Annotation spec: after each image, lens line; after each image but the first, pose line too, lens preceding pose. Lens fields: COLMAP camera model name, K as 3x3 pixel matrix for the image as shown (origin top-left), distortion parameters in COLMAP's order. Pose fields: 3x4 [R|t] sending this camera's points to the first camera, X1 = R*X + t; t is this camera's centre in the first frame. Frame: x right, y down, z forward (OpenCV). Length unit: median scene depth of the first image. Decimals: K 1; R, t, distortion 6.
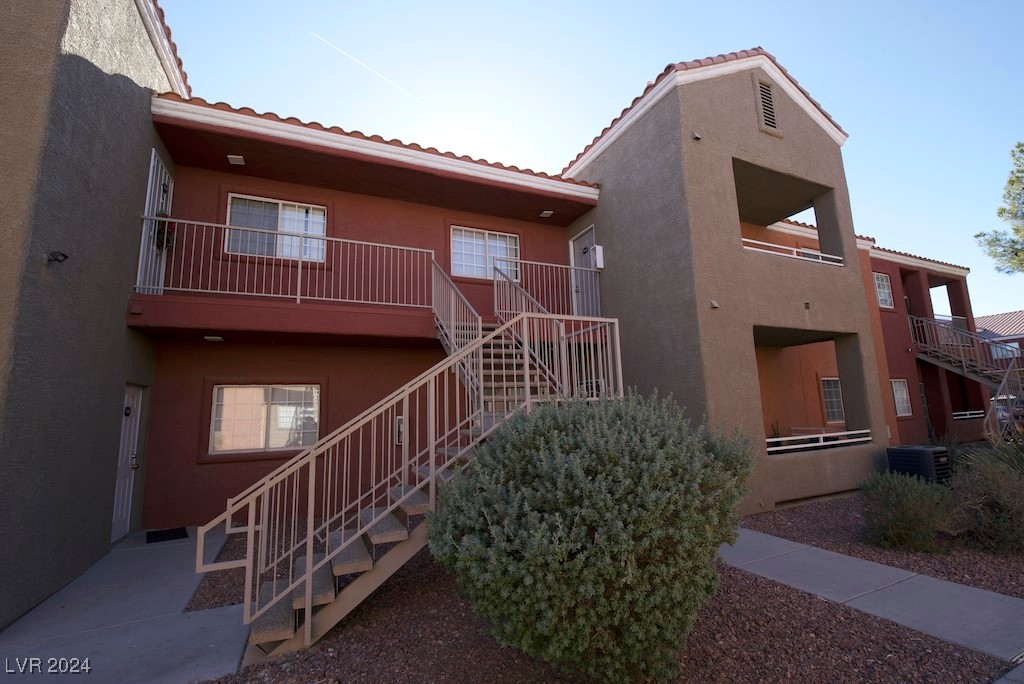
lens RADIAL K [[442.3, 0, 512.2], [0, 442.3, 339.5], [0, 0, 1]] dist [-0.008170, -0.004173]
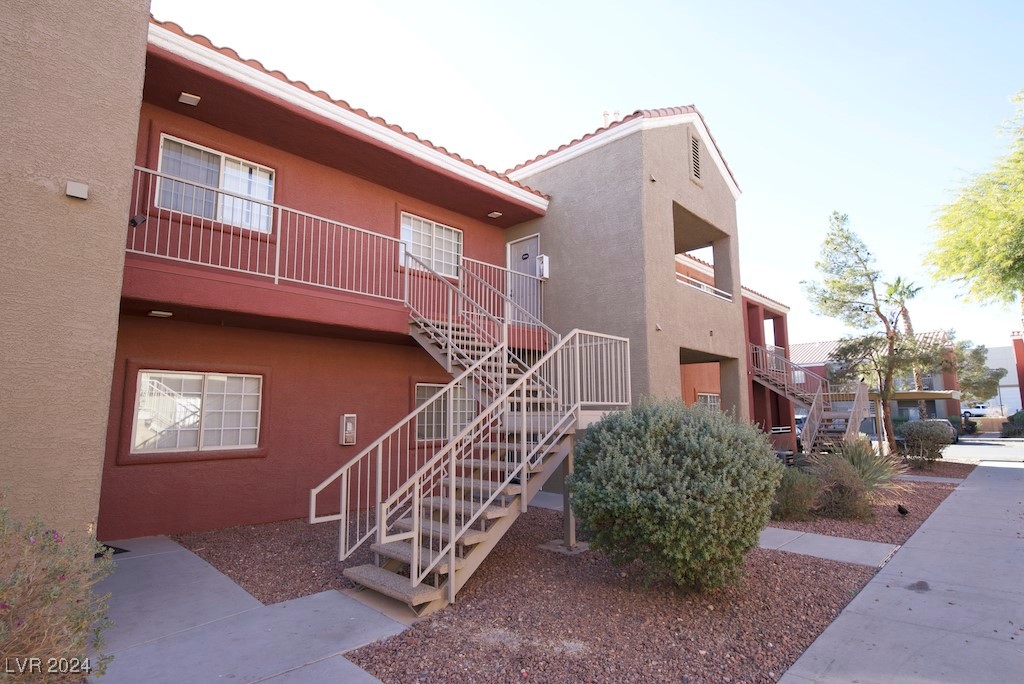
lens RADIAL K [[528.2, 0, 511.2], [0, 528.2, 336.7], [0, 0, 1]] dist [0.005681, 0.000418]
pose [[0.927785, 0.084711, 0.363372, -0.344191], [-0.087614, 0.996118, -0.008518, -0.006731], [-0.362683, -0.023933, 0.931605, -0.139367]]
